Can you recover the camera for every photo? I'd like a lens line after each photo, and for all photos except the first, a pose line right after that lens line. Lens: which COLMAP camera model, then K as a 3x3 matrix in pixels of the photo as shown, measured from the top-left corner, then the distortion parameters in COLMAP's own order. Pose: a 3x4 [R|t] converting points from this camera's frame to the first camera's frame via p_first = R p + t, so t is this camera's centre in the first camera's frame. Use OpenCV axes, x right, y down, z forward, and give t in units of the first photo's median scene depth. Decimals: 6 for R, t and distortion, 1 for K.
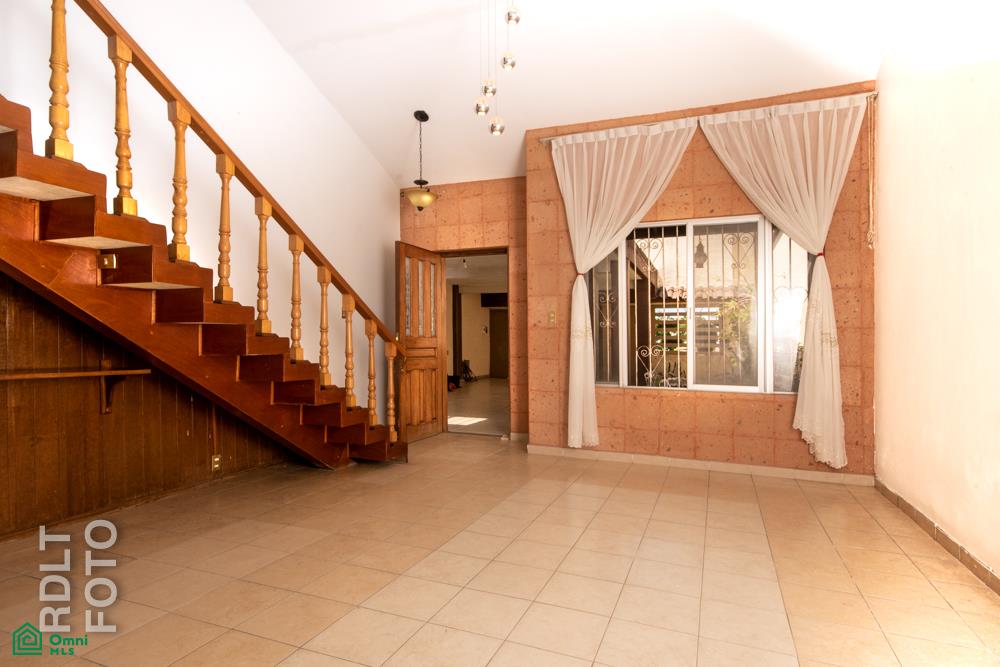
lens RADIAL K [[539.0, 0, 503.2], [0, 539.0, 332.0], [0, 0, 1]] dist [0.005094, 0.004862]
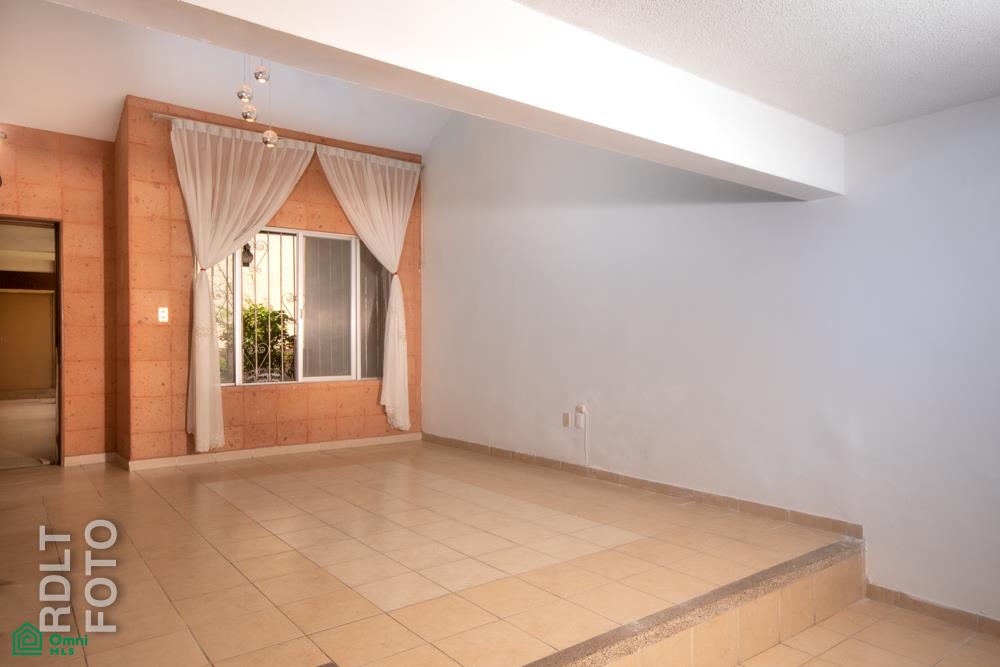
lens RADIAL K [[644.2, 0, 494.1], [0, 644.2, 303.1], [0, 0, 1]] dist [-0.004476, -0.000184]
pose [[0.504403, 0.038344, 0.862617, -0.603928], [-0.008328, 0.999183, -0.039545, -0.007240], [-0.863428, 0.012763, 0.504310, -0.020192]]
